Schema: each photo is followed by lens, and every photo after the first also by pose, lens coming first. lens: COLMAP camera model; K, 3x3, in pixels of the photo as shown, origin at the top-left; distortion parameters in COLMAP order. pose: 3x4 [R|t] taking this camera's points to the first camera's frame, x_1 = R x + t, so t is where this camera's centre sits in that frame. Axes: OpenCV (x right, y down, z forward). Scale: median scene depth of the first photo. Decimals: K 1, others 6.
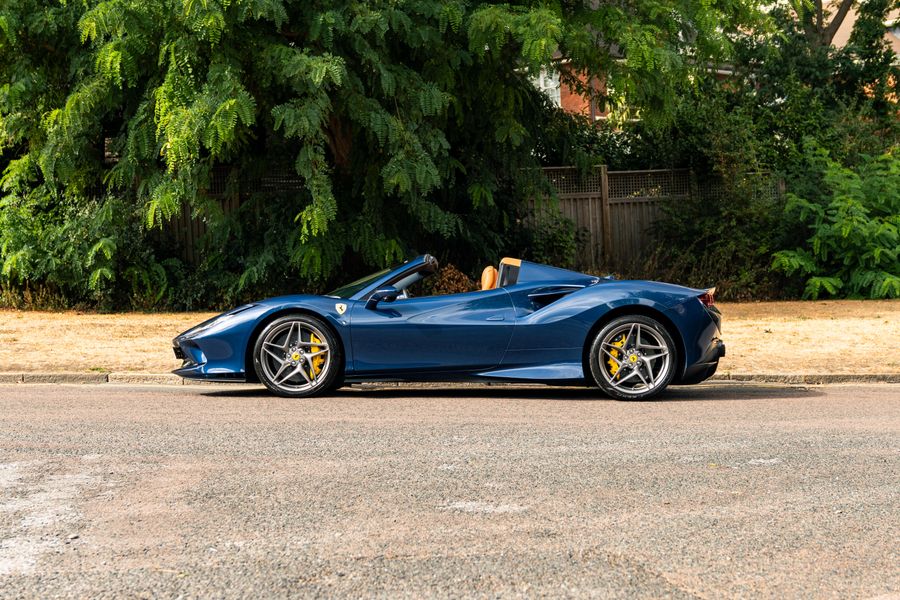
lens RADIAL K [[1441.3, 0, 450.0], [0, 1441.3, 300.0], [0, 0, 1]] dist [-0.189589, 0.025556]
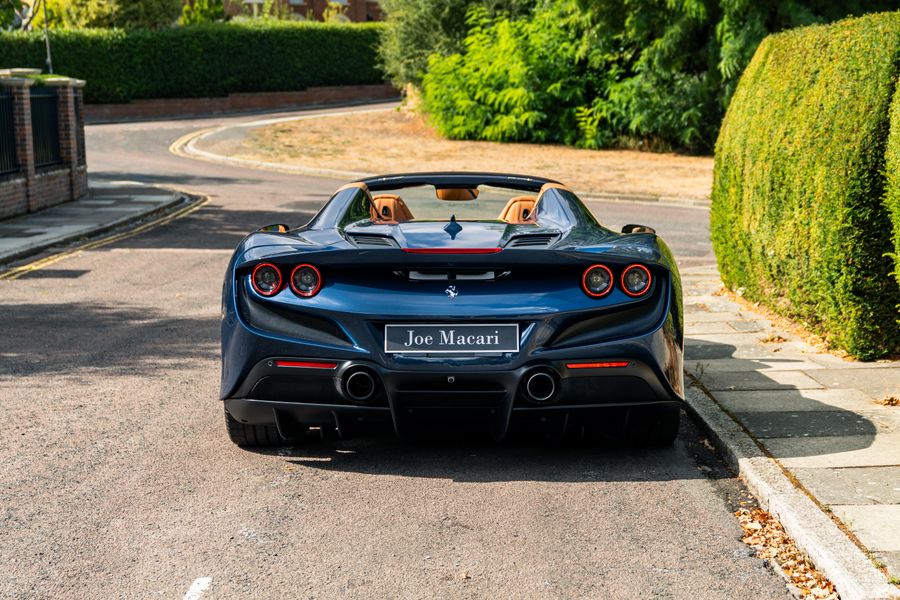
lens RADIAL K [[1441.3, 0, 450.0], [0, 1441.3, 300.0], [0, 0, 1]] dist [-0.189589, 0.025556]
pose [[0.891818, 0.094079, -0.442503, 0.268938], [-0.035636, 0.989708, 0.138596, -0.050206], [0.450988, -0.107833, 0.885992, -0.617942]]
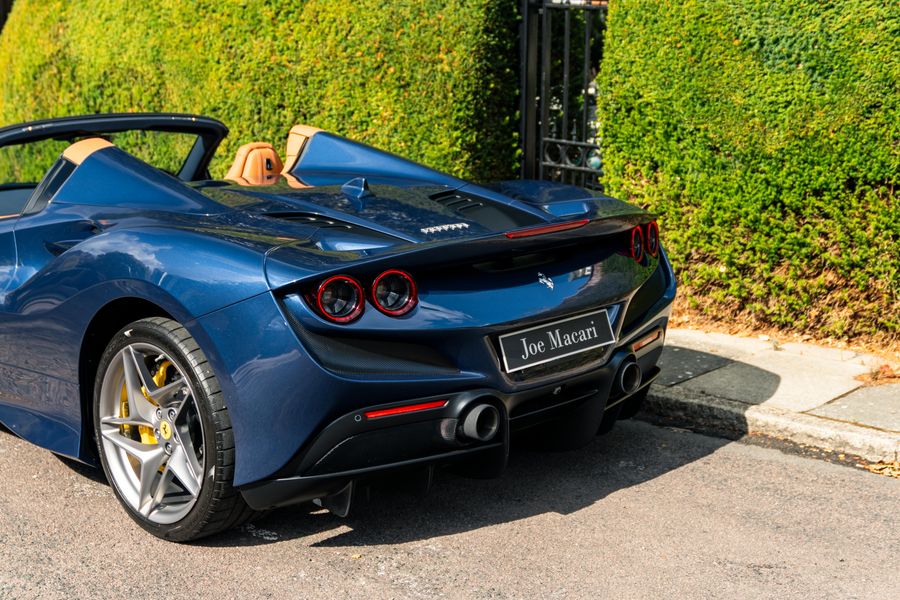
lens RADIAL K [[1320.1, 0, 449.7], [0, 1320.1, 272.9], [0, 0, 1]] dist [-0.000665, 0.018308]
pose [[0.932162, -0.023845, 0.361256, 0.071567], [-0.041550, 0.984190, 0.172176, -0.048840], [-0.359650, -0.175506, 0.916433, -0.555060]]
